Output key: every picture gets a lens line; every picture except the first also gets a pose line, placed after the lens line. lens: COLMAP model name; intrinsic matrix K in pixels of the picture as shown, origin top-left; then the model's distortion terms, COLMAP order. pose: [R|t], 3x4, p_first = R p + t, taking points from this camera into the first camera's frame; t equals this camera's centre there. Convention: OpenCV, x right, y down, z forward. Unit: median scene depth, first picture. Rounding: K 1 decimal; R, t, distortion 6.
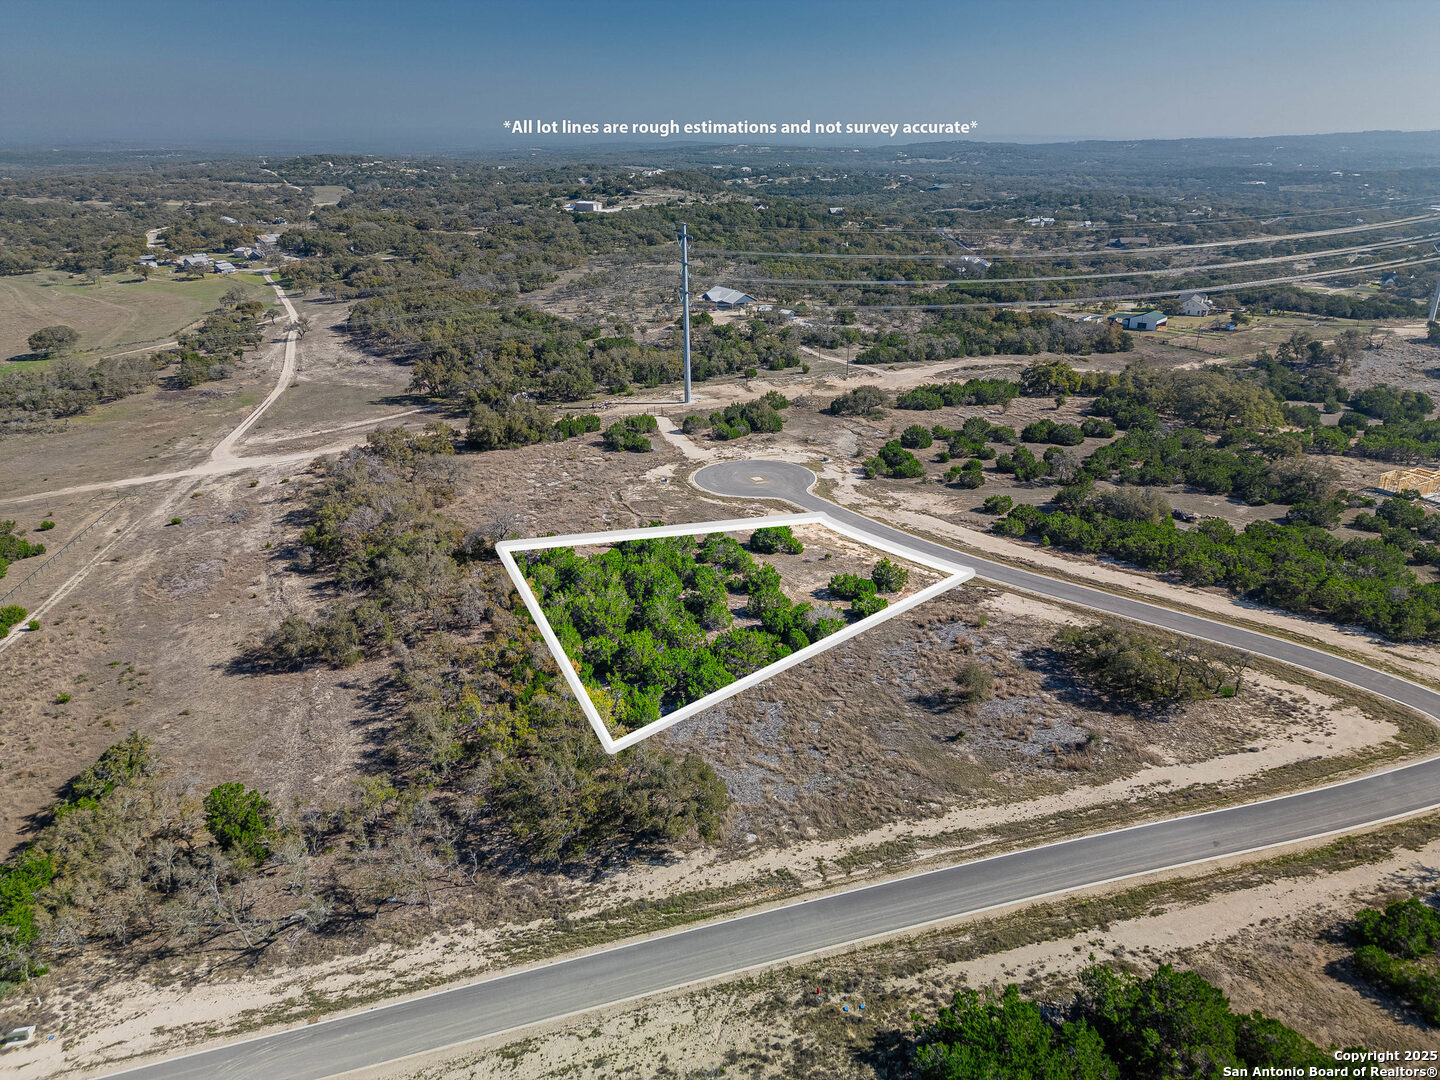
lens RADIAL K [[1003.1, 0, 720.0], [0, 1003.1, 540.0], [0, 0, 1]] dist [0.073742, -0.064246]
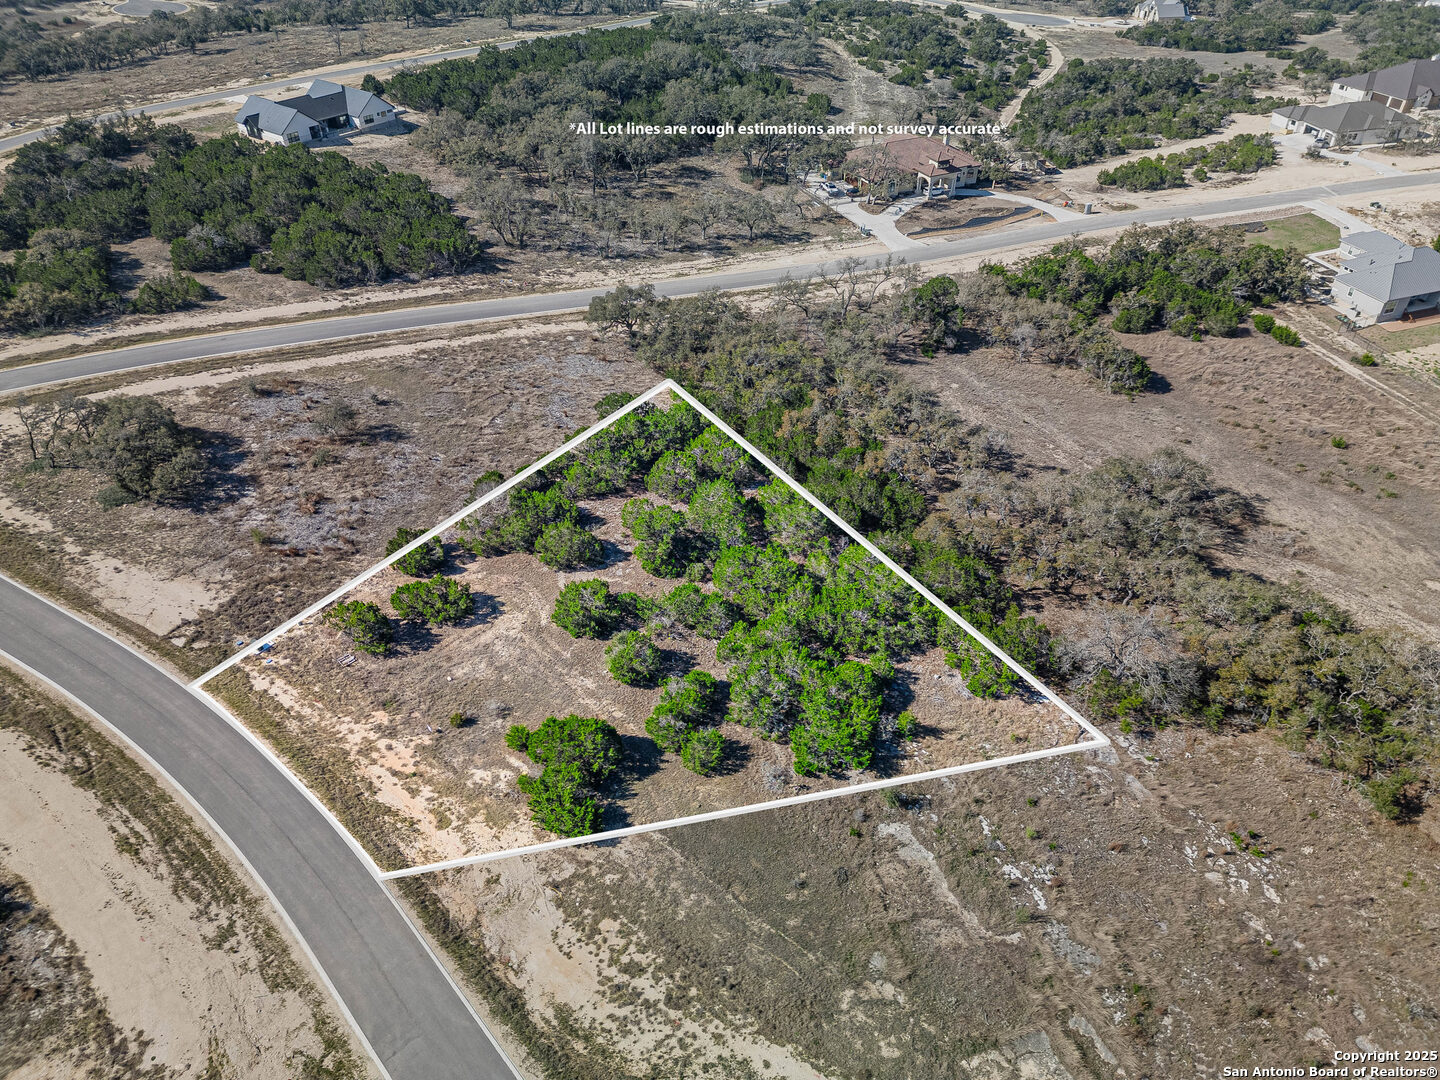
lens RADIAL K [[1003.1, 0, 720.0], [0, 1003.1, 540.0], [0, 0, 1]] dist [0.073742, -0.064246]
pose [[-0.980007, 0.130219, -0.150429, 0.056831], [-0.065448, 0.503002, 0.861804, -0.590014], [0.187889, 0.854419, -0.484423, 1.516015]]
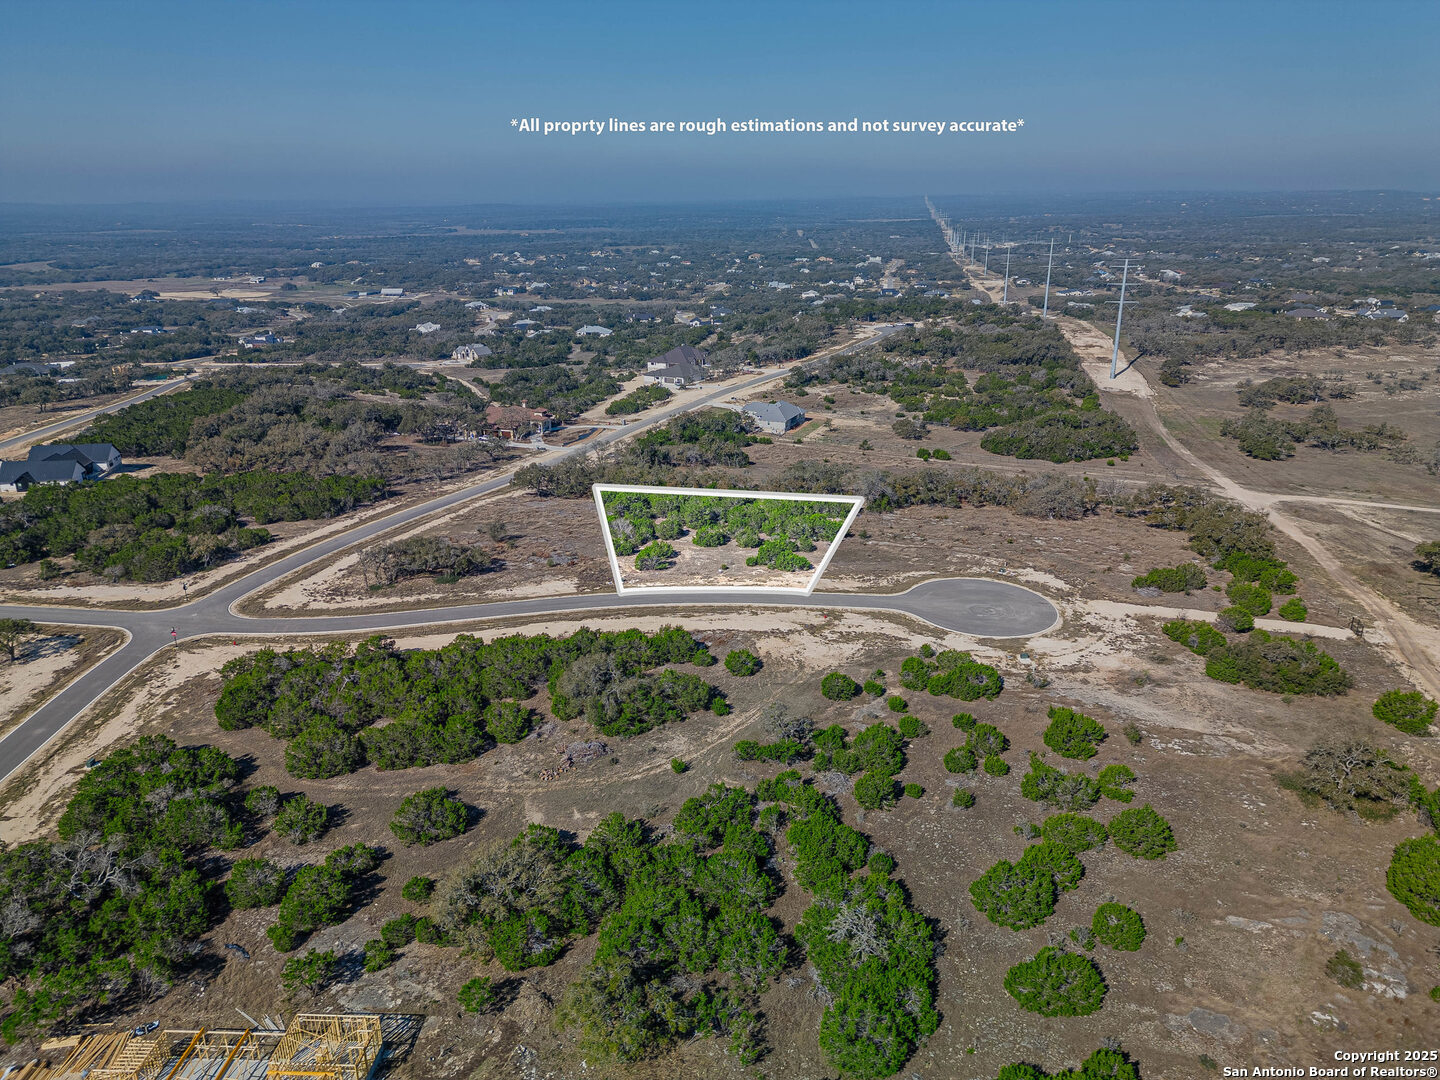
lens RADIAL K [[1008.7, 0, 720.0], [0, 1008.7, 540.0], [0, 0, 1]] dist [0.173678, -0.274904]
pose [[-0.530959, 0.283513, -0.798563, 1.311411], [-0.312628, 0.810358, 0.495565, -0.743490], [0.787620, 0.512778, -0.341633, 1.756813]]
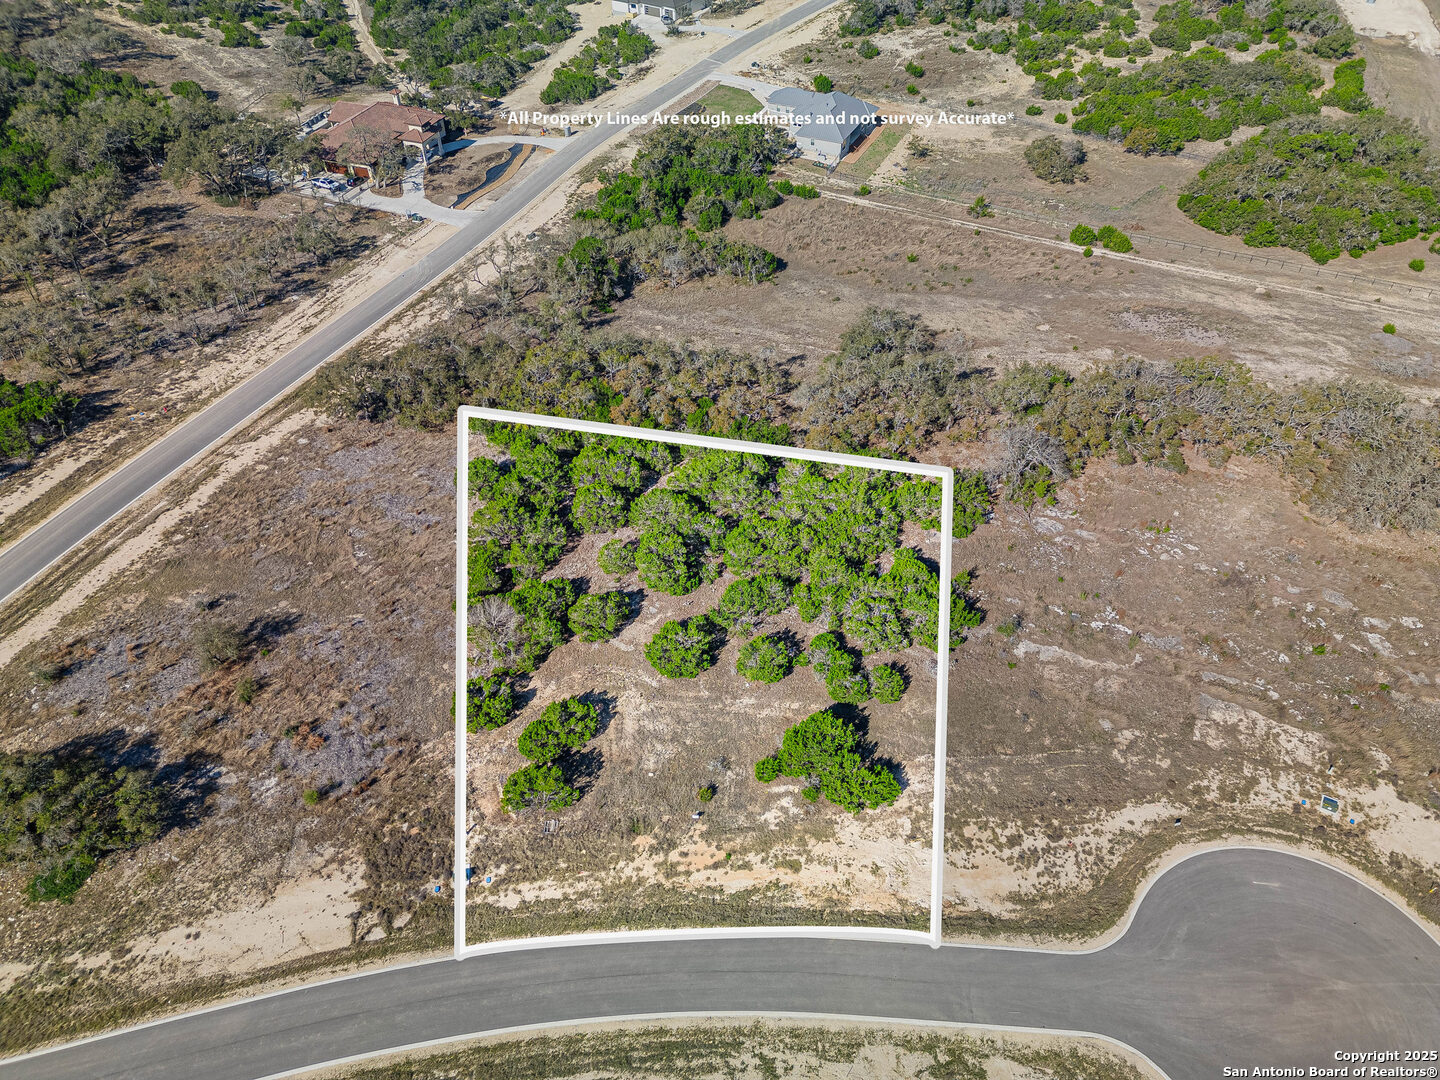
lens RADIAL K [[1003.1, 0, 720.0], [0, 1003.1, 540.0], [0, 0, 1]] dist [0.073742, -0.064246]
pose [[-0.552490, 0.582365, -0.596327, 0.428196], [-0.307036, 0.522933, 0.795154, -0.594776], [0.774909, 0.622408, -0.110108, 1.251734]]
